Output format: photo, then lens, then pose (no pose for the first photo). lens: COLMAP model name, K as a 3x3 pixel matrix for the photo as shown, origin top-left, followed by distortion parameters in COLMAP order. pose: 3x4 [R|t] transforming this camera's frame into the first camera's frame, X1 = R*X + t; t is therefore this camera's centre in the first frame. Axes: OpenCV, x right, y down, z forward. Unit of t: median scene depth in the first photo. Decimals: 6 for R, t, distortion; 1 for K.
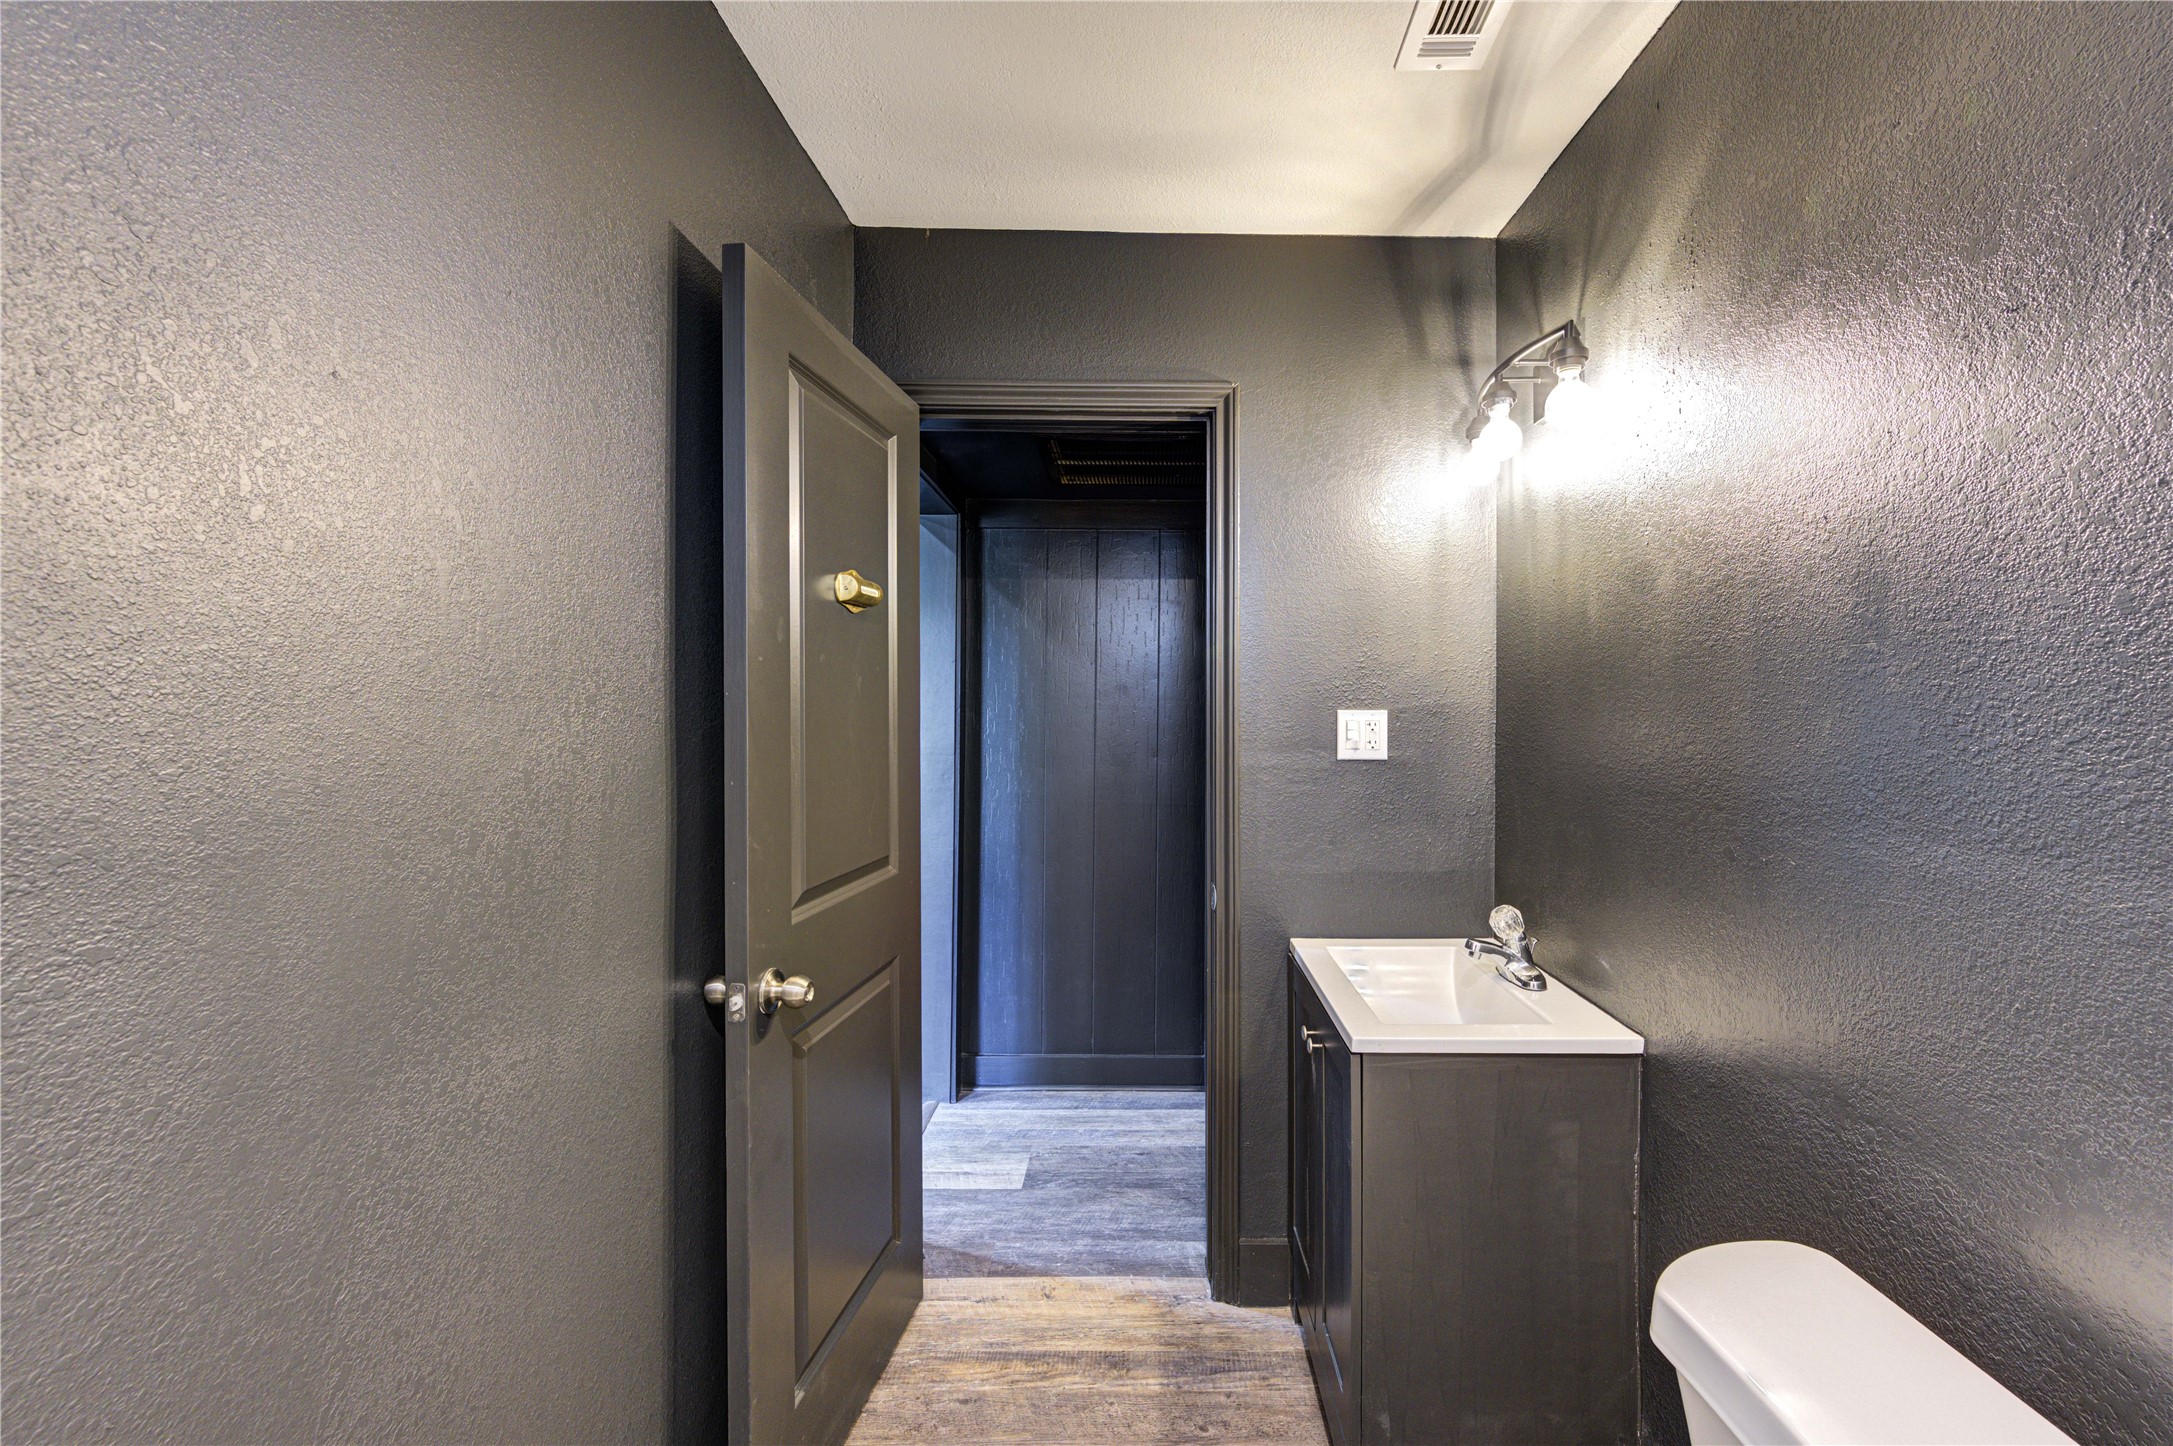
lens RADIAL K [[874.0, 0, 1087.7], [0, 874.0, 713.1], [0, 0, 1]] dist [-0.002474, 0.000757]
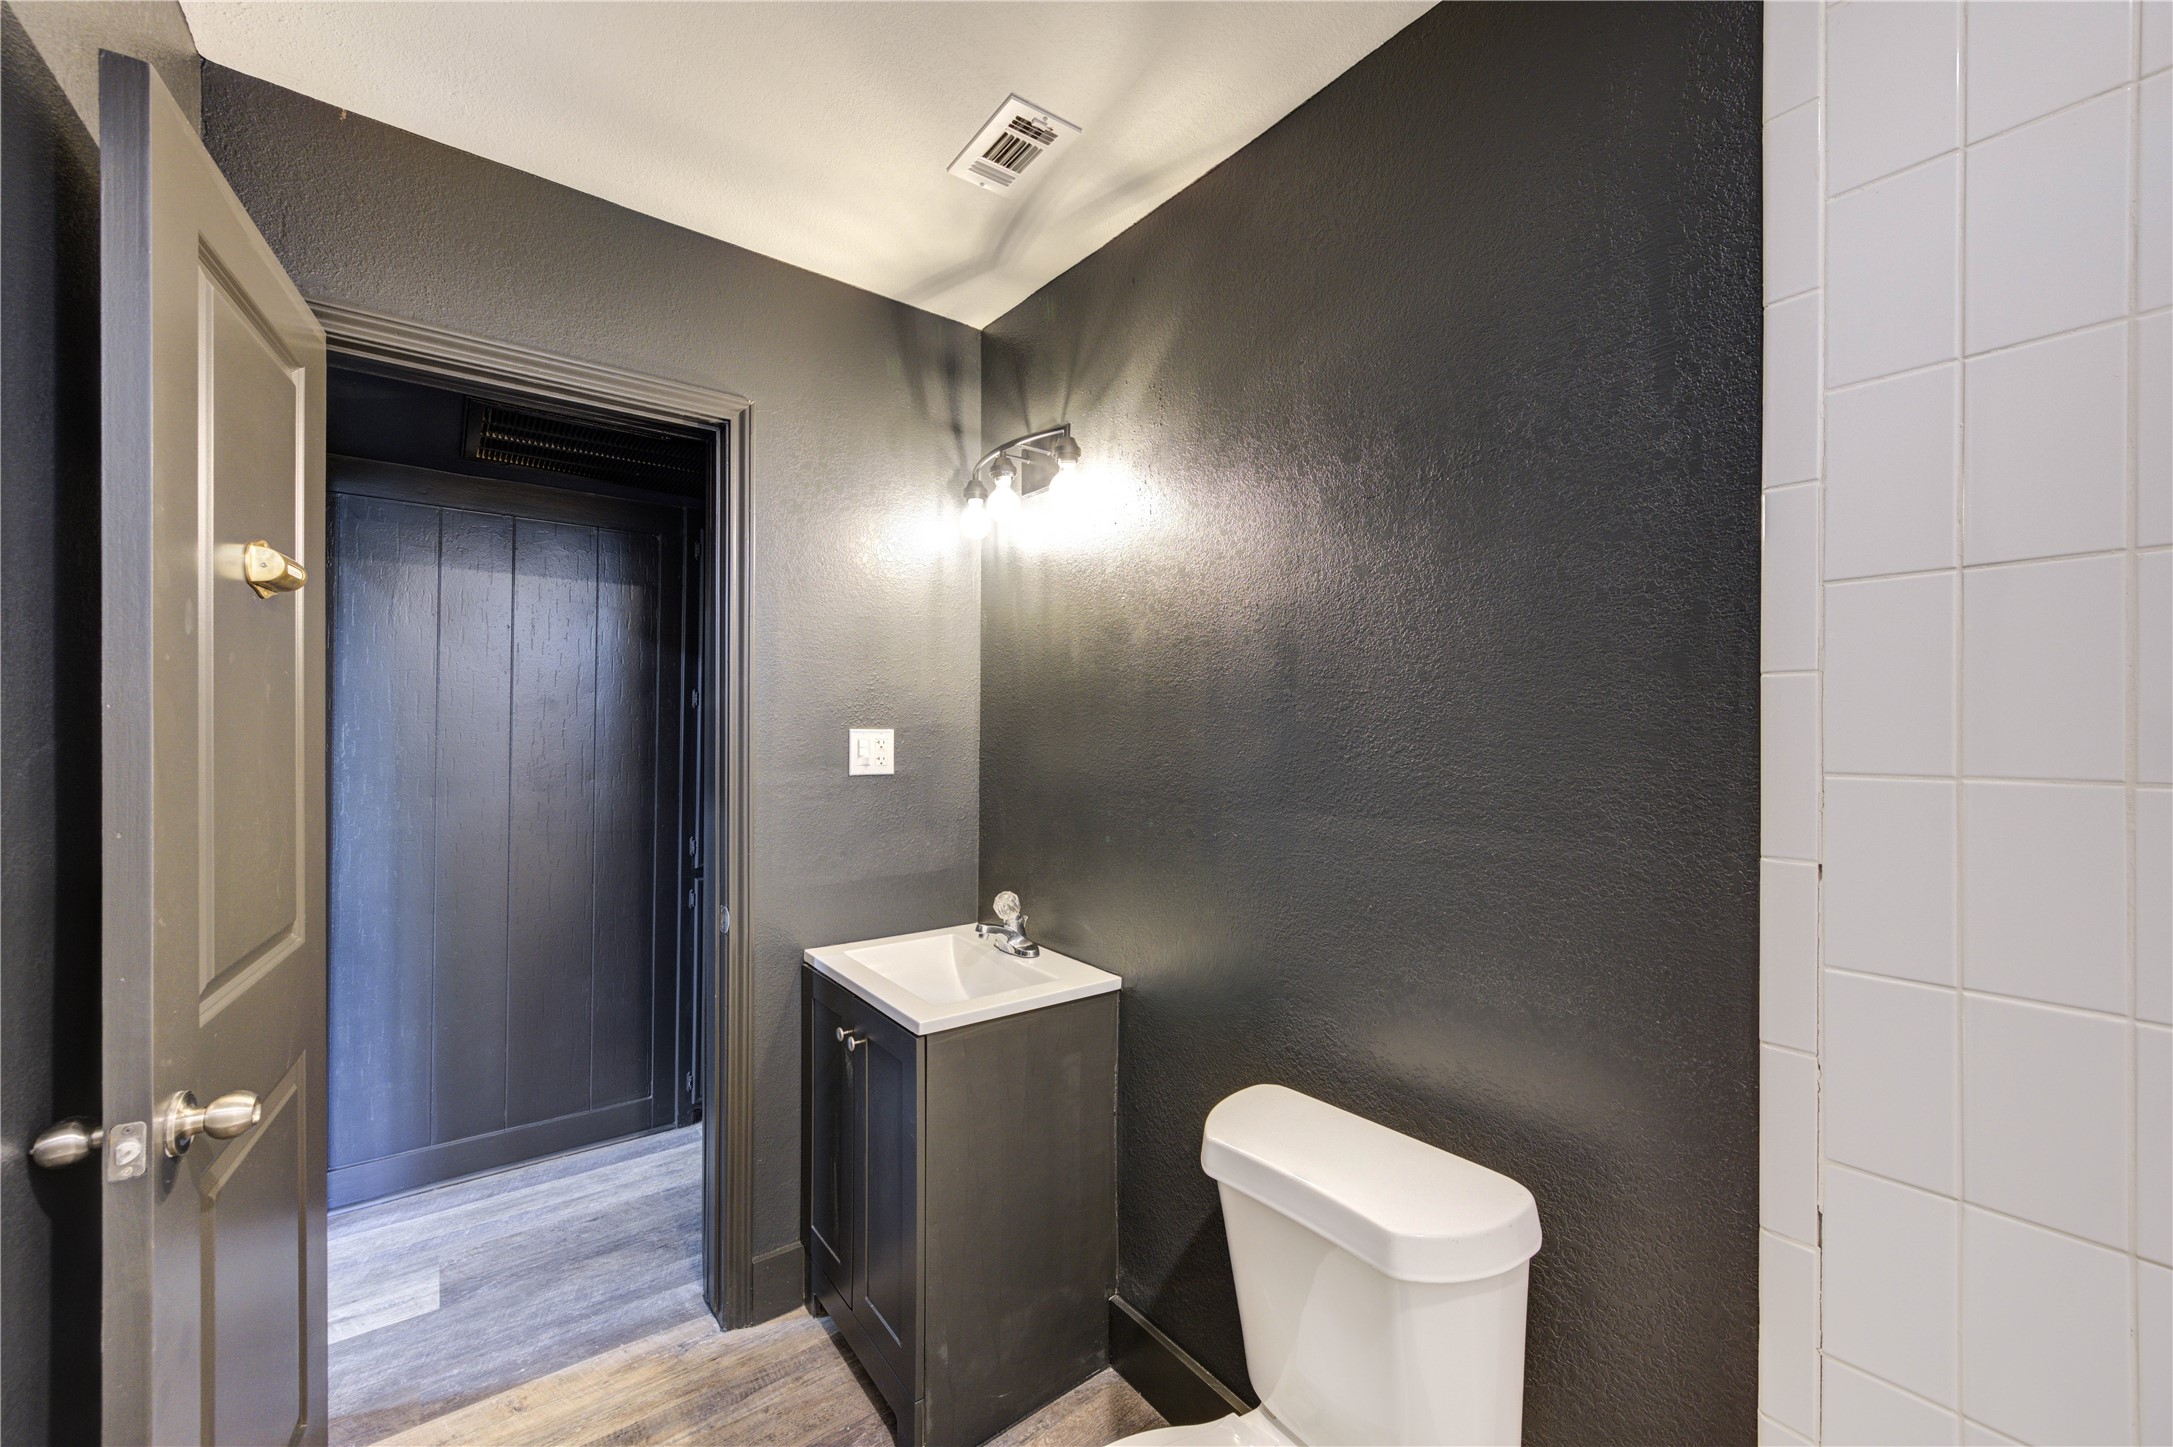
lens RADIAL K [[838.9, 0, 1086.6], [0, 838.9, 731.4], [0, 0, 1]] dist [-0.001898, -0.000750]
pose [[0.799071, 0.000730, 0.601237, -0.130481], [-0.001682, 0.999998, 0.001021, -0.002890], [-0.601235, -0.001827, 0.799070, 0.008156]]
